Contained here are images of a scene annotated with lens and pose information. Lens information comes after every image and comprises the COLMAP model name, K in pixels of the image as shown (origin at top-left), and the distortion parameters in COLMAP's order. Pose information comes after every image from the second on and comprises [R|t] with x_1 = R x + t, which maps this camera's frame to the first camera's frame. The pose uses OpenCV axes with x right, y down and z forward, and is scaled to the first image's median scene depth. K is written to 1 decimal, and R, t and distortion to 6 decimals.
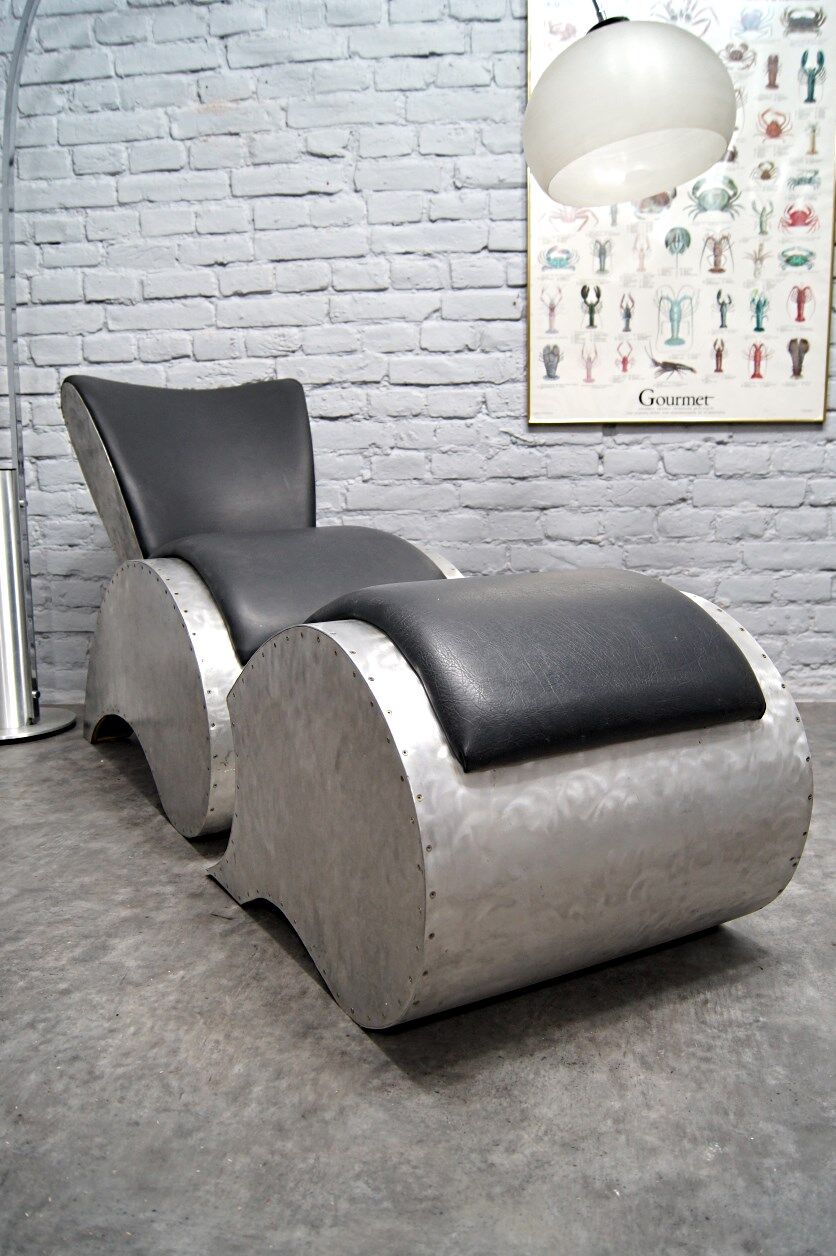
lens RADIAL K [[1078.3, 0, 426.8], [0, 1078.3, 643.6], [0, 0, 1]] dist [-0.075257, 0.013313]
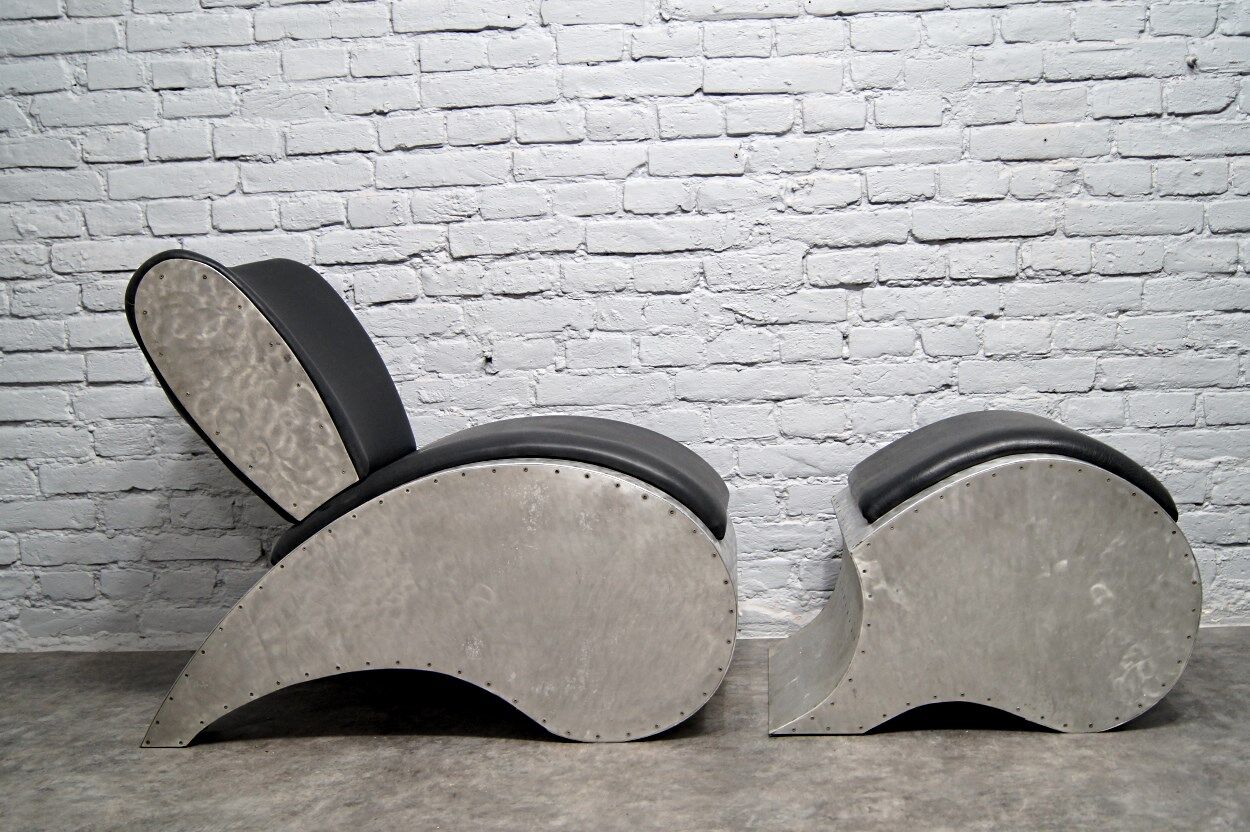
lens RADIAL K [[1374.2, 0, 632.6], [0, 1374.2, 411.1], [0, 0, 1]] dist [-0.050719, 0.000000]
pose [[0.999701, -0.019584, 0.014619, -0.017530], [0.020810, 0.995810, -0.089051, -0.026664], [-0.012814, 0.089329, 0.995920, -0.040998]]
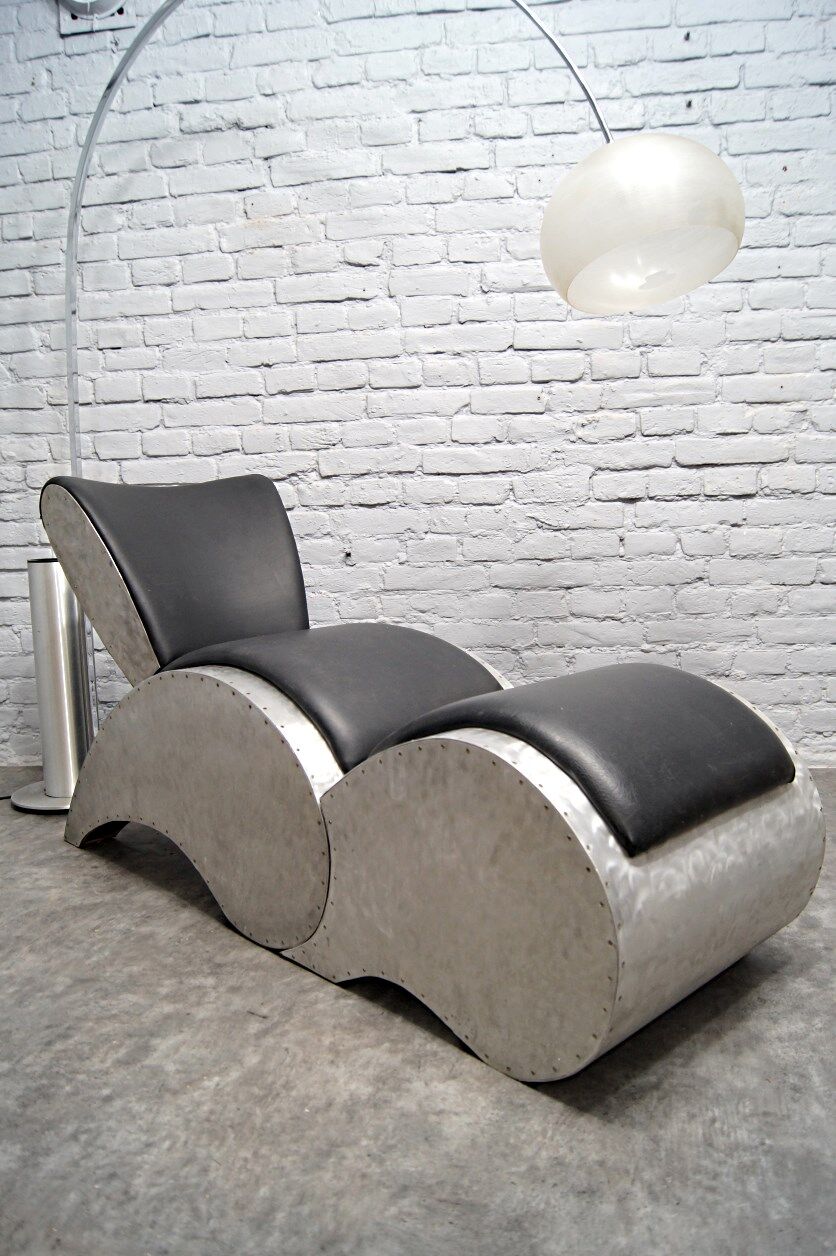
lens RADIAL K [[990.6, 0, 425.9], [0, 990.6, 640.3], [0, 0, 1]] dist [-0.086351, 0.020255]
pose [[0.998845, -0.007334, -0.047481, 0.013934], [0.006238, 0.999712, -0.023192, -0.052581], [0.047637, 0.022869, 0.998603, 0.016845]]
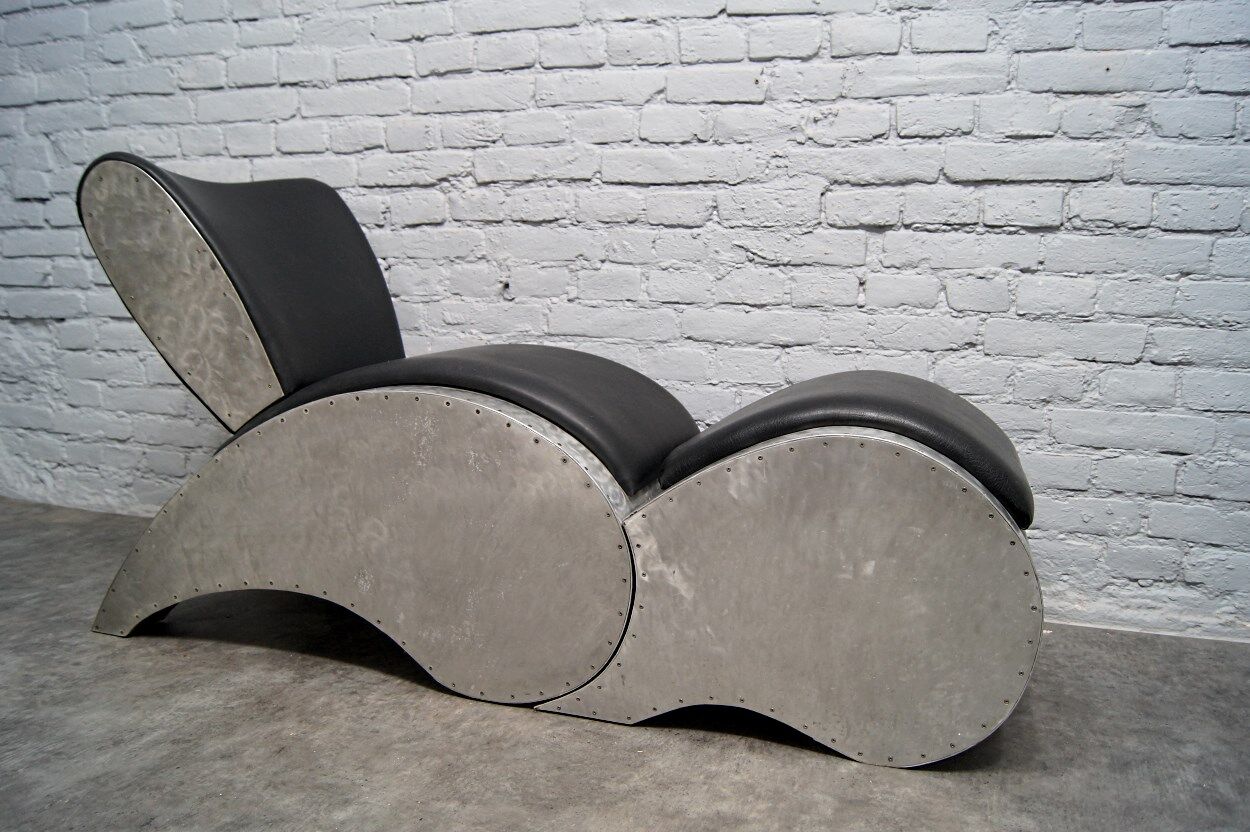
lens RADIAL K [[985.9, 0, 627.2], [0, 985.9, 416.0], [0, 0, 1]] dist [-0.086351, 0.020255]
pose [[0.973694, 0.068825, -0.217215, 0.157807], [-0.072406, 0.997338, -0.008560, -0.061889], [0.216048, 0.024062, 0.976086, 0.289859]]
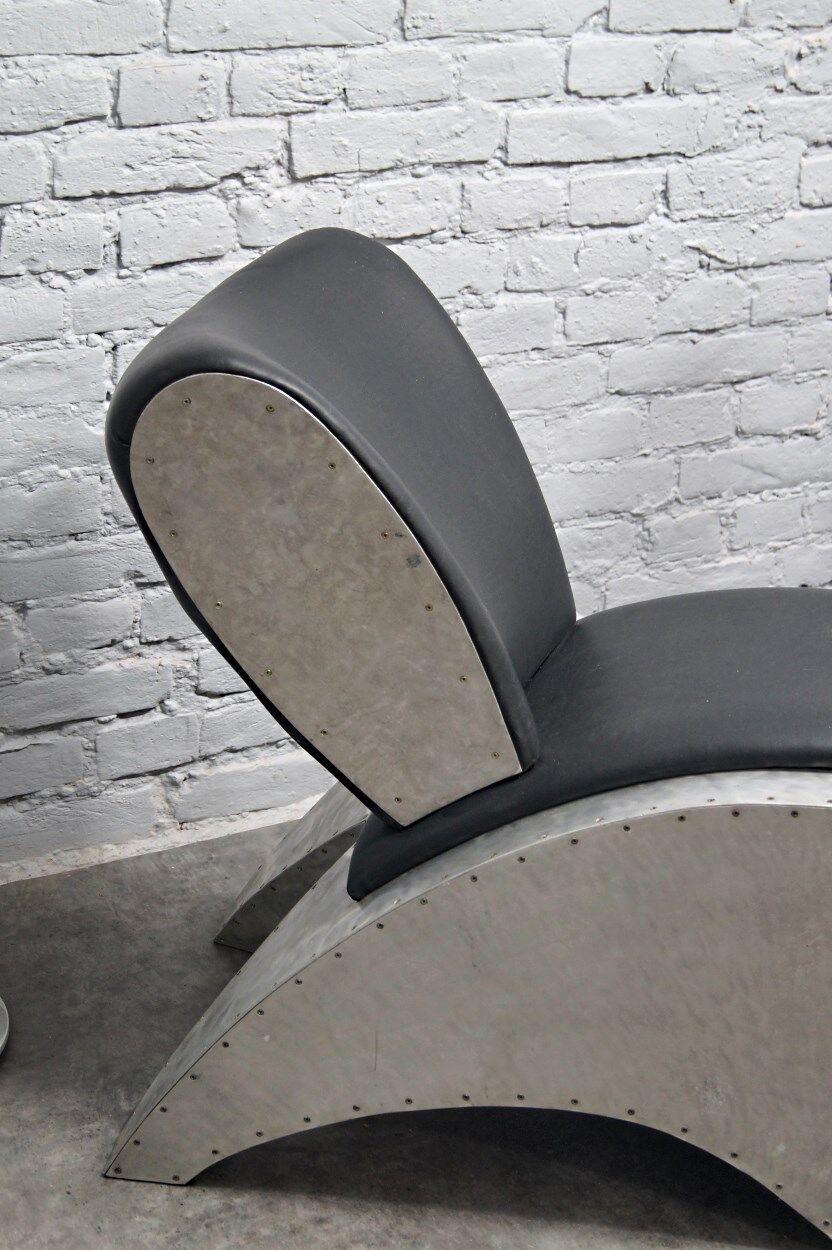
lens RADIAL K [[2321.1, 0, 415.7], [0, 2321.1, 654.4], [0, 0, 1]] dist [-0.012732, 0.000000]
pose [[0.827492, -0.175309, 0.533407, -0.669762], [0.056090, 0.971065, 0.232136, -0.274690], [-0.558668, -0.162172, 0.813382, 0.137320]]
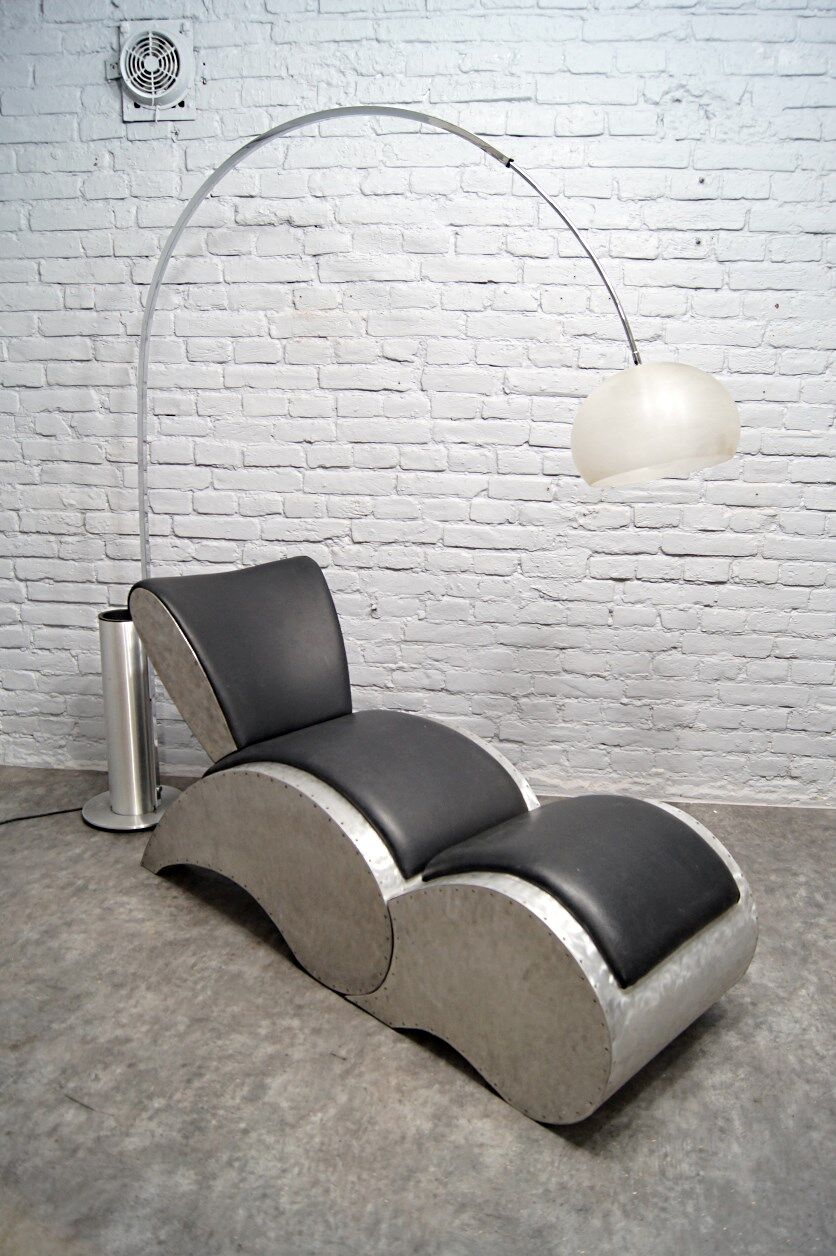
lens RADIAL K [[990.6, 0, 426.2], [0, 990.6, 643.5], [0, 0, 1]] dist [-0.086351, 0.020255]
pose [[0.999411, 0.034300, 0.001039, -0.052180], [-0.034224, 0.994073, 0.103188, -0.248802], [0.002507, -0.103163, 0.994661, -0.145205]]
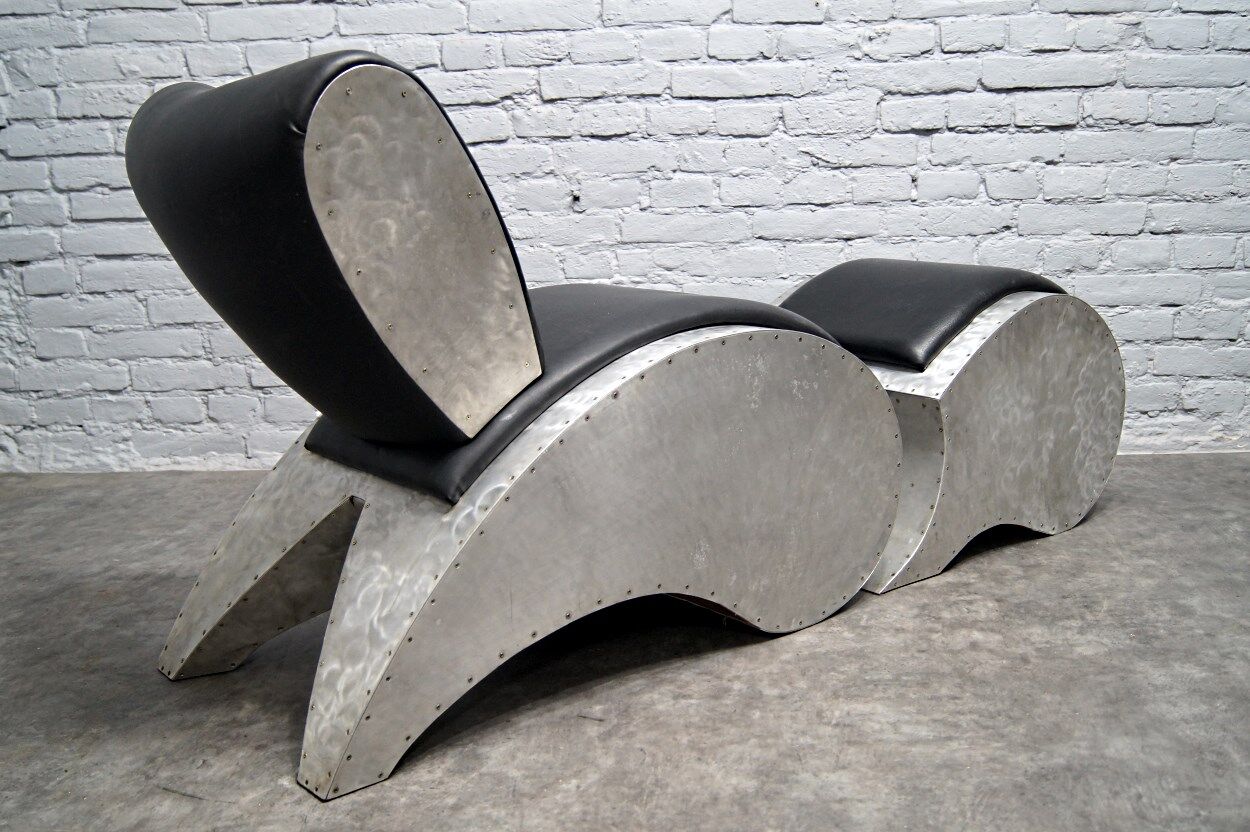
lens RADIAL K [[1309.3, 0, 632.3], [0, 1309.3, 407.6], [0, 0, 1]] dist [-0.054720, 0.000000]
pose [[0.999361, -0.016285, 0.031819, -0.105172], [0.015219, 0.999324, 0.033462, -0.027089], [-0.032342, -0.032956, 0.998933, -0.062260]]
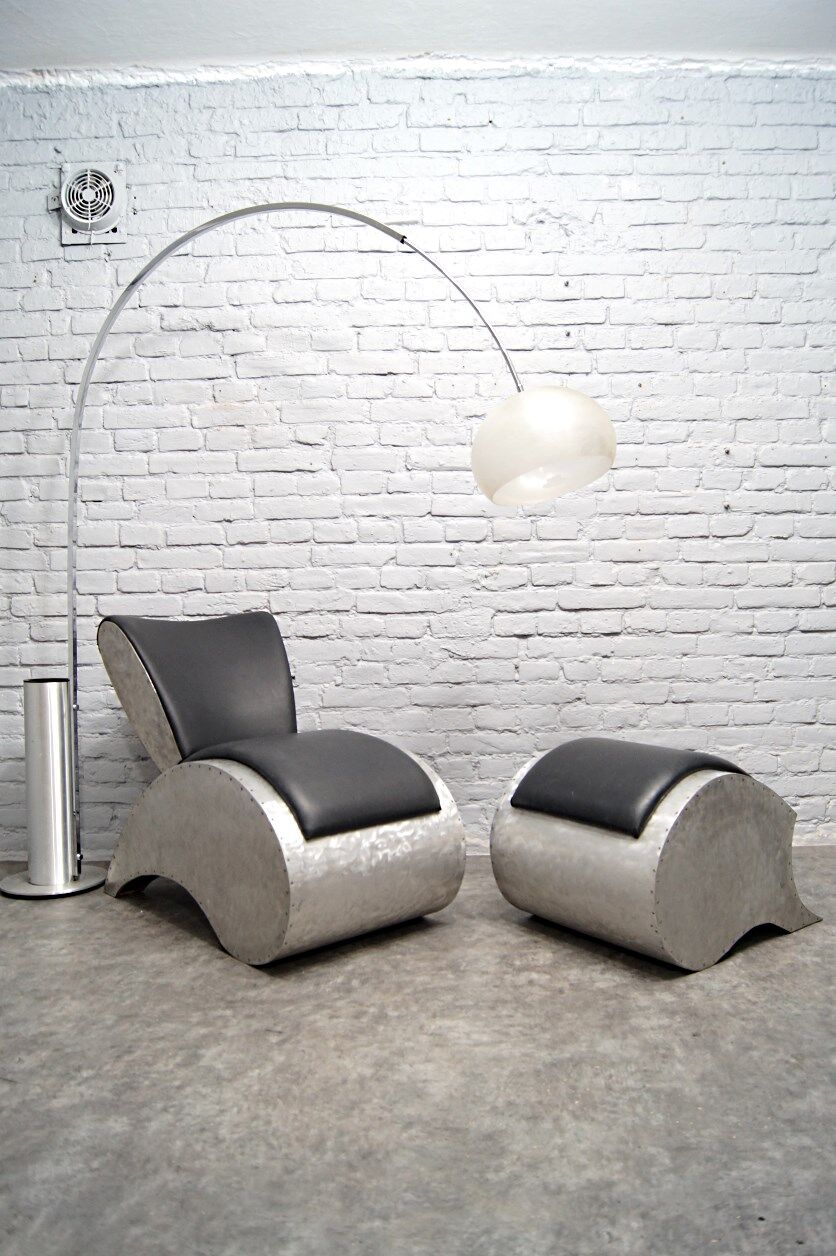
lens RADIAL K [[990.6, 0, 427.4], [0, 990.6, 642.6], [0, 0, 1]] dist [-0.086351, 0.020255]
pose [[0.995836, -0.000915, 0.091163, -0.059556], [0.012582, 0.991761, -0.127484, -0.049613], [-0.090295, 0.128100, 0.987642, -0.203246]]
